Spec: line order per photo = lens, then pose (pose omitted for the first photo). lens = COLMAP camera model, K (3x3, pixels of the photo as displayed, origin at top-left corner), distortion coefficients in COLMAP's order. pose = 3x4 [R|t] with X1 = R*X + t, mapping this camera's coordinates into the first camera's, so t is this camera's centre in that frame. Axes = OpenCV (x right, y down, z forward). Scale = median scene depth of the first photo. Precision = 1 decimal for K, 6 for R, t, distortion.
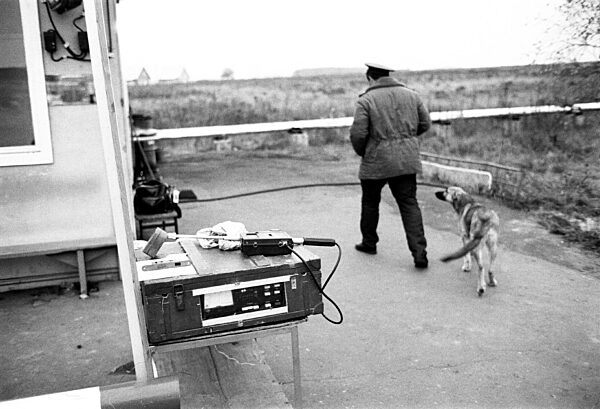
lens RADIAL K [[610.9, 0, 299.6], [0, 610.9, 206.3], [0, 0, 1]] dist [-0.012330, 0.000000]
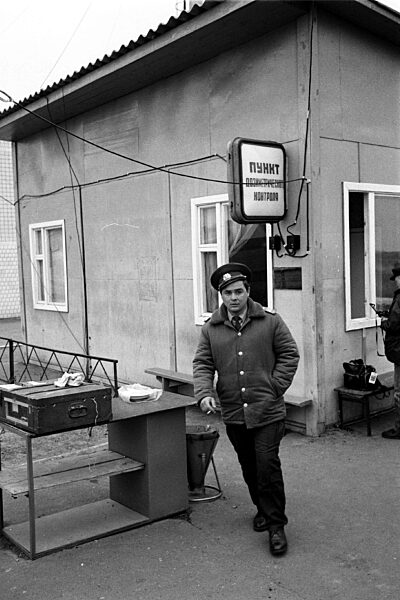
lens RADIAL K [[608.8, 0, 199.8], [0, 608.8, 298.8], [0, 0, 1]] dist [0.017230, 0.000000]
pose [[0.405080, 0.075887, -0.911126, 0.772329], [-0.179488, 0.983758, 0.002137, -0.120782], [0.896490, 0.162671, 0.412122, 0.306980]]
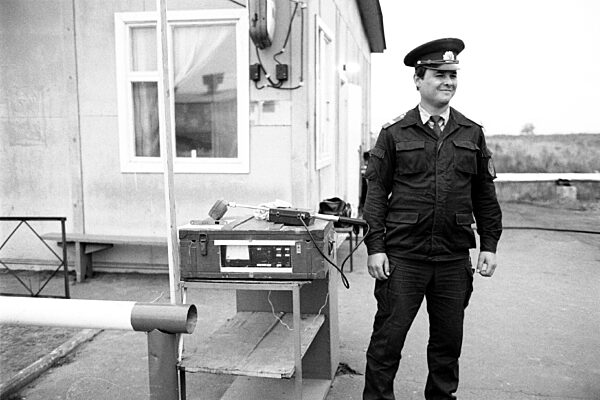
lens RADIAL K [[608.8, 0, 301.0], [0, 608.8, 198.5], [0, 0, 1]] dist [0.017230, 0.000000]
pose [[0.894675, 0.075188, -0.440345, 0.226772], [-0.117023, 0.990758, -0.068593, 0.050685], [0.431118, 0.112899, 0.895205, -0.021329]]
